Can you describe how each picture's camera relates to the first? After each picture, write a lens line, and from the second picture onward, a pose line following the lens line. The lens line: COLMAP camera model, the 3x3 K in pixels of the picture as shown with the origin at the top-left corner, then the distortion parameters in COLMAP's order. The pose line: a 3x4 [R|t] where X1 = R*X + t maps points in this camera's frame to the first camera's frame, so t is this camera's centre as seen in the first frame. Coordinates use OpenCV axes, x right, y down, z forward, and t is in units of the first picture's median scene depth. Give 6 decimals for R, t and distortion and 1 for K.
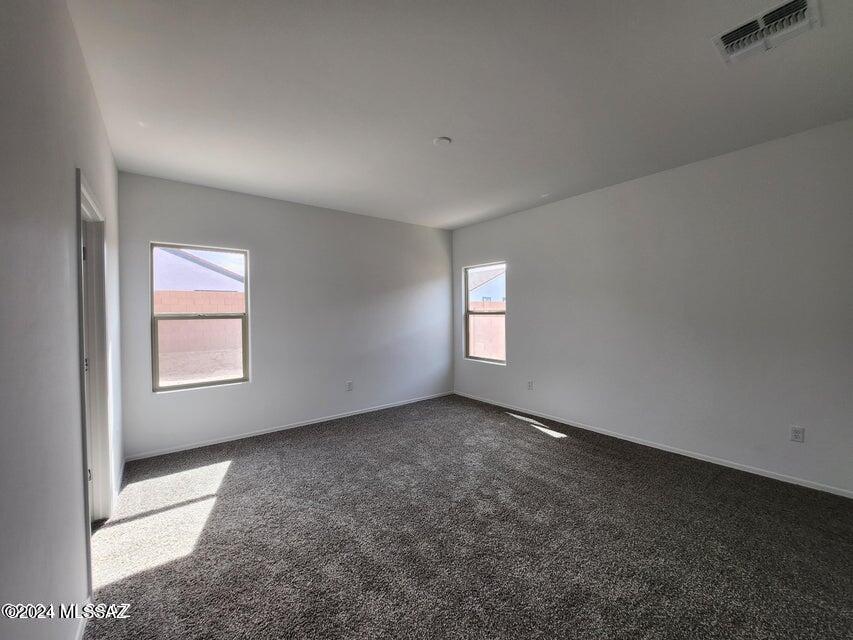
lens RADIAL K [[338.6, 0, 419.4], [0, 338.6, 314.7], [0, 0, 1]] dist [-0.016402, 0.000086]
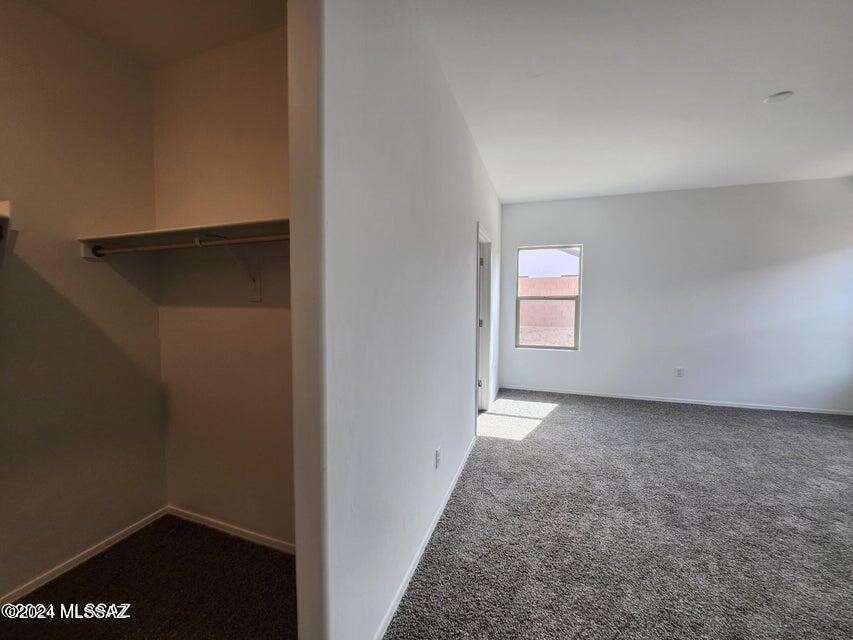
lens RADIAL K [[338.6, 0, 419.4], [0, 338.6, 314.7], [0, 0, 1]] dist [-0.016402, 0.000086]
pose [[0.537902, 0.058843, -0.840951, 0.311699], [-0.015955, 0.998093, 0.059633, -0.000117], [0.842856, -0.018660, 0.537815, -0.235858]]
